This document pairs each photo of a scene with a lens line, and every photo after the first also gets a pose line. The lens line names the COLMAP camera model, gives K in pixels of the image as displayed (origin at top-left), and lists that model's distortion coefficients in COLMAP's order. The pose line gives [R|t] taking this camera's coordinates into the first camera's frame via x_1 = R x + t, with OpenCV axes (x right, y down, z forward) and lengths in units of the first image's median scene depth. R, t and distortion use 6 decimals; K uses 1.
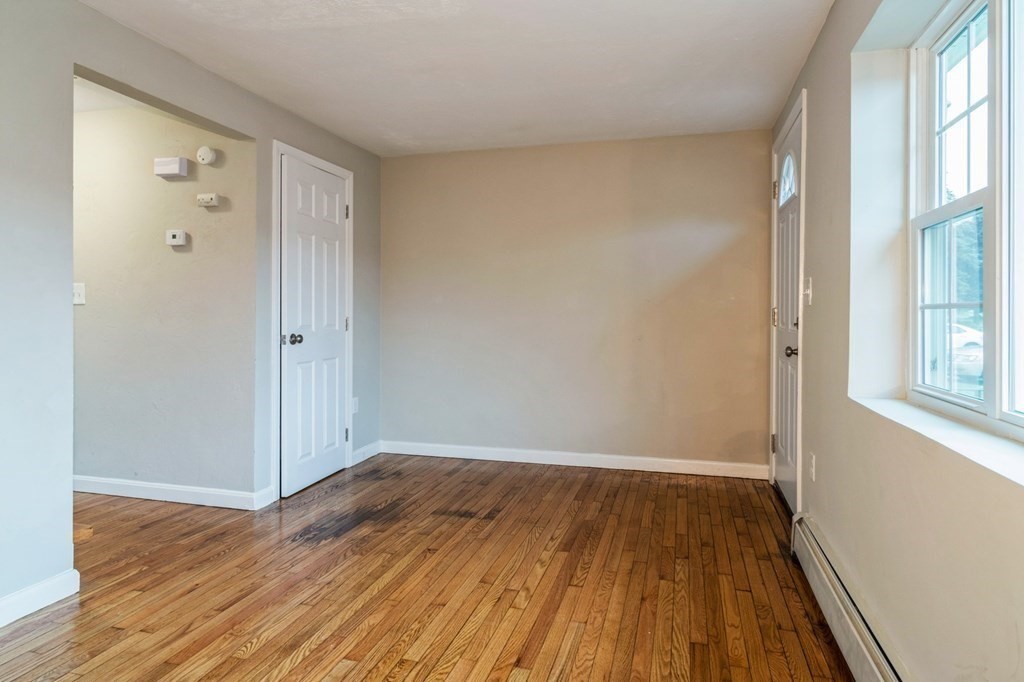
lens RADIAL K [[603.1, 0, 512.1], [0, 603.1, 333.2], [0, 0, 1]] dist [0.003145, 0.000283]
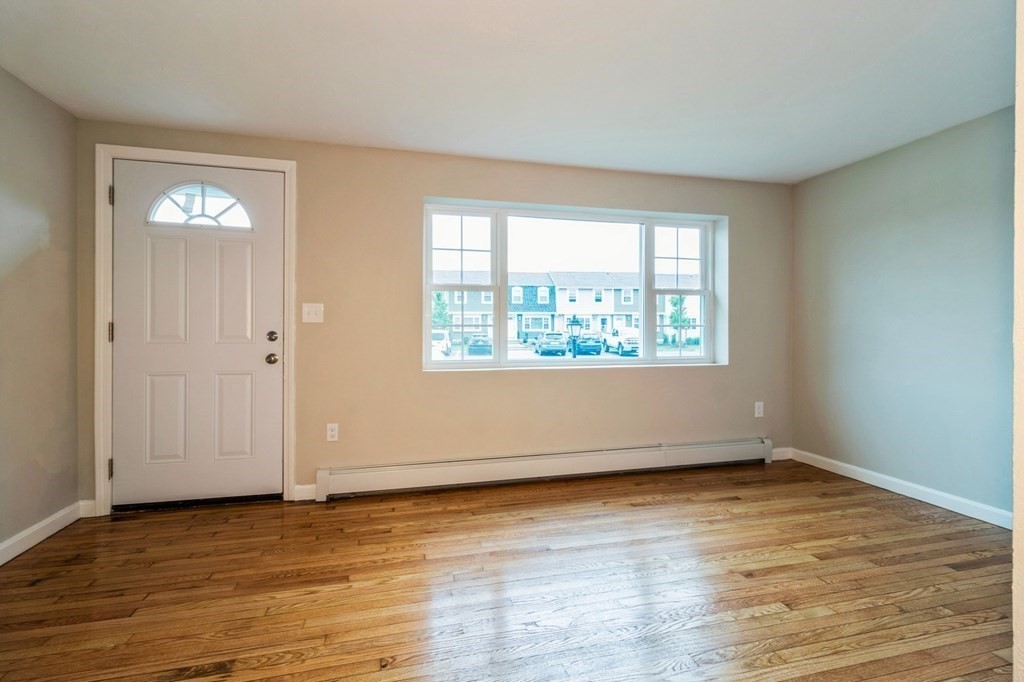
lens RADIAL K [[466.8, 0, 510.9], [0, 466.8, 334.4], [0, 0, 1]] dist [0.001912, 0.000092]
pose [[-0.507292, -0.009285, 0.861724, -0.706726], [0.017223, 0.999633, 0.020910, -0.036500], [-0.861602, 0.025449, -0.506946, 1.191307]]
